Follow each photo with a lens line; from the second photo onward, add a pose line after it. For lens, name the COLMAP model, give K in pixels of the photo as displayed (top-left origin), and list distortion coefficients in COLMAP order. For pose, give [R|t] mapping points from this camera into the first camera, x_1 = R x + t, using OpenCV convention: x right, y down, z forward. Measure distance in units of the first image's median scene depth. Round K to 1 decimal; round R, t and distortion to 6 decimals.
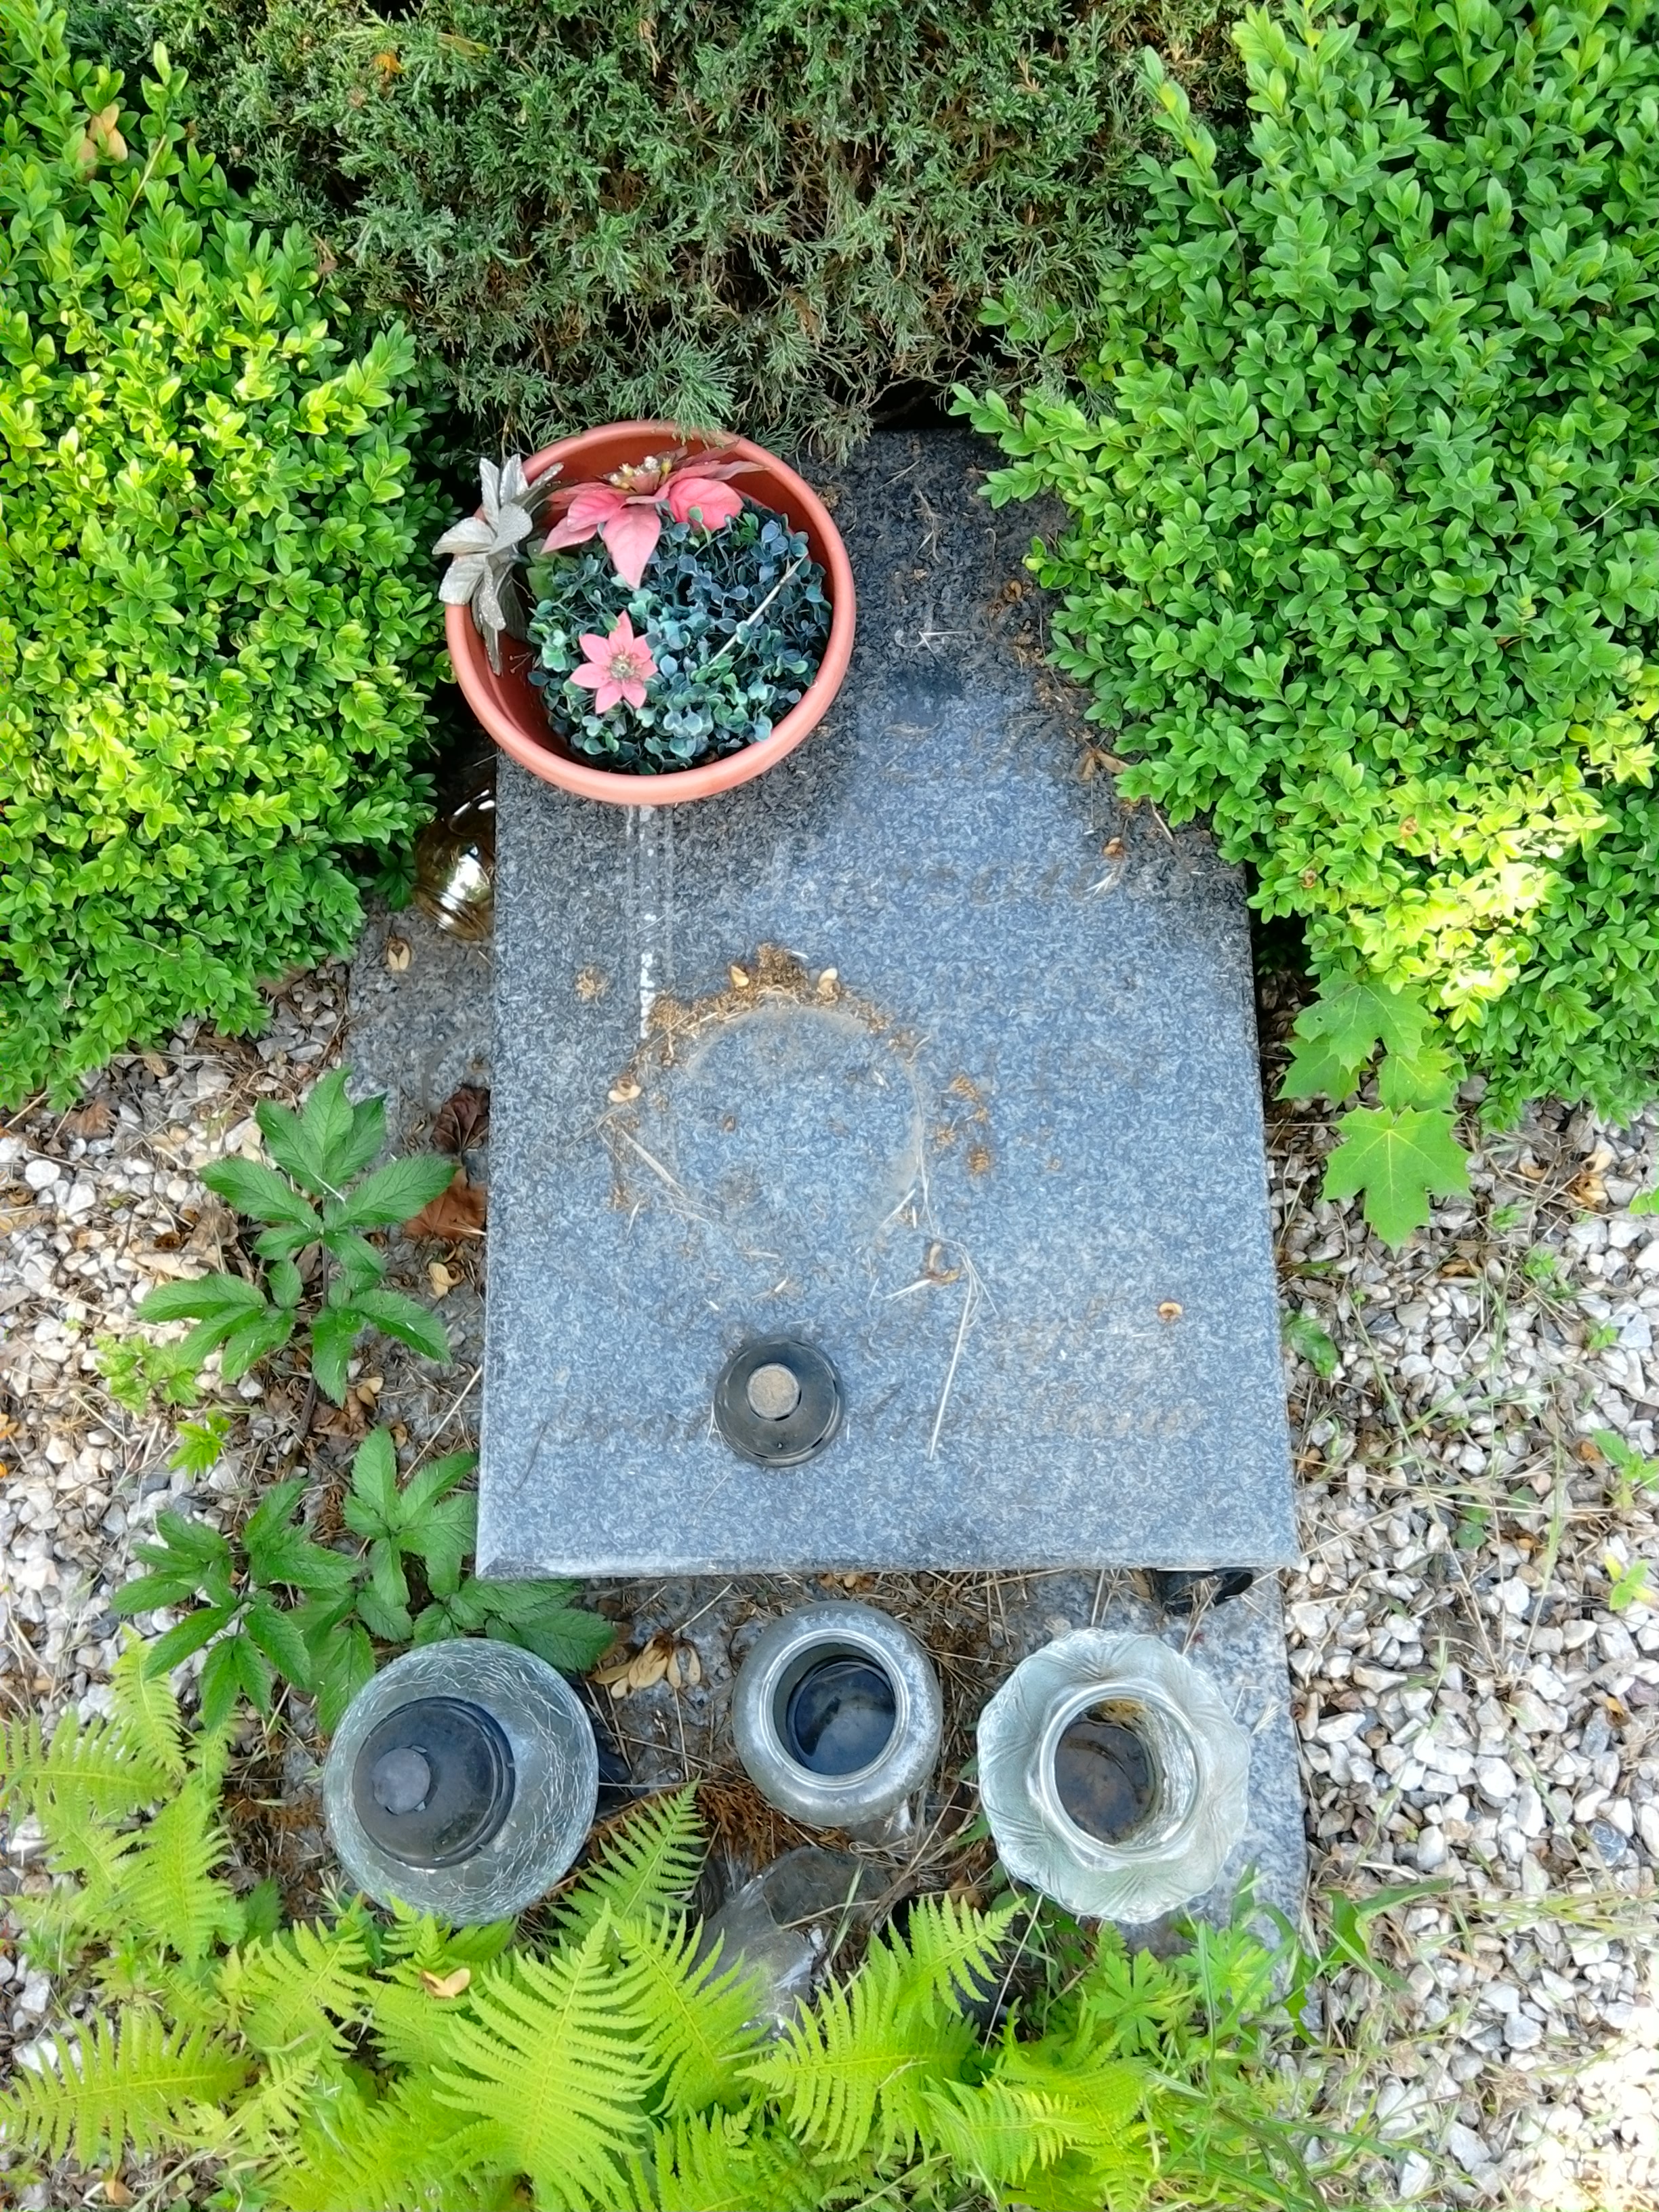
lens RADIAL K [[1845.9, 0, 820.2], [0, 1845.9, 1117.9], [0, 0, 1]] dist [0.154404, -0.290854]
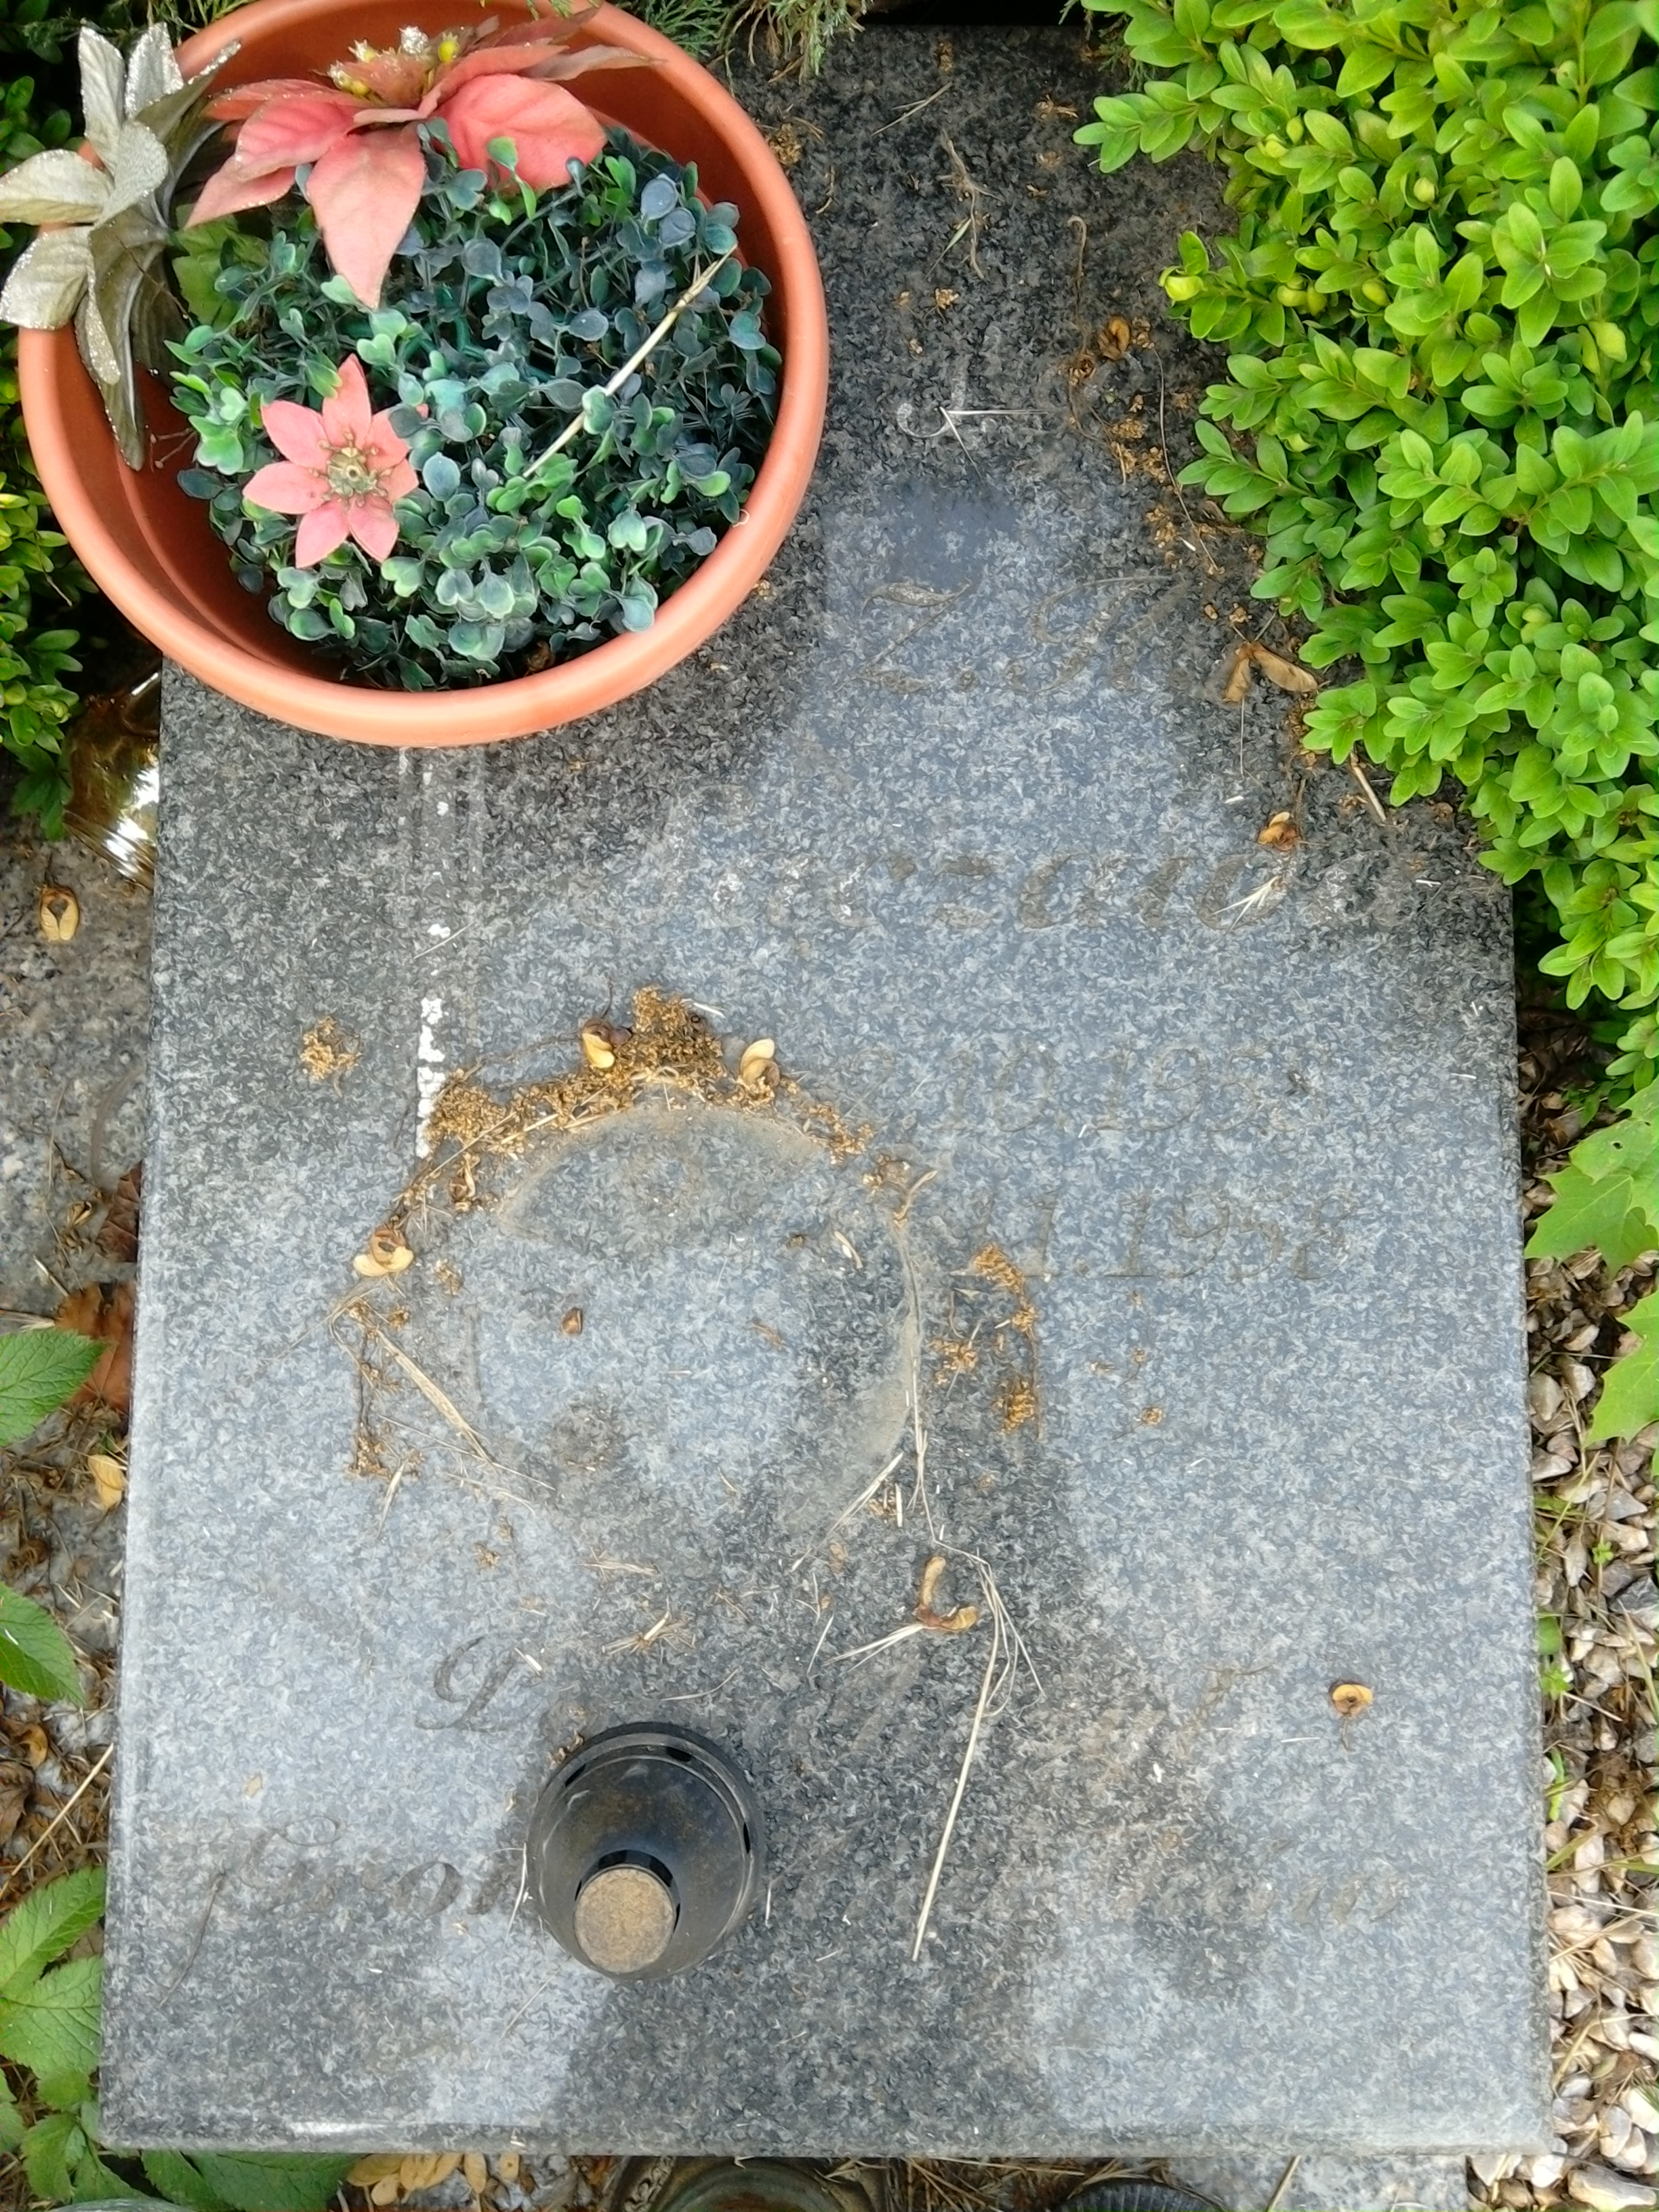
lens RADIAL K [[1845.9, 0, 820.2], [0, 1845.9, 1117.9], [0, 0, 1]] dist [0.154404, -0.290854]
pose [[0.999181, 0.027667, 0.029529, 0.007387], [-0.031337, 0.990744, 0.132081, -0.136842], [-0.025601, -0.132898, 0.990799, 0.463367]]
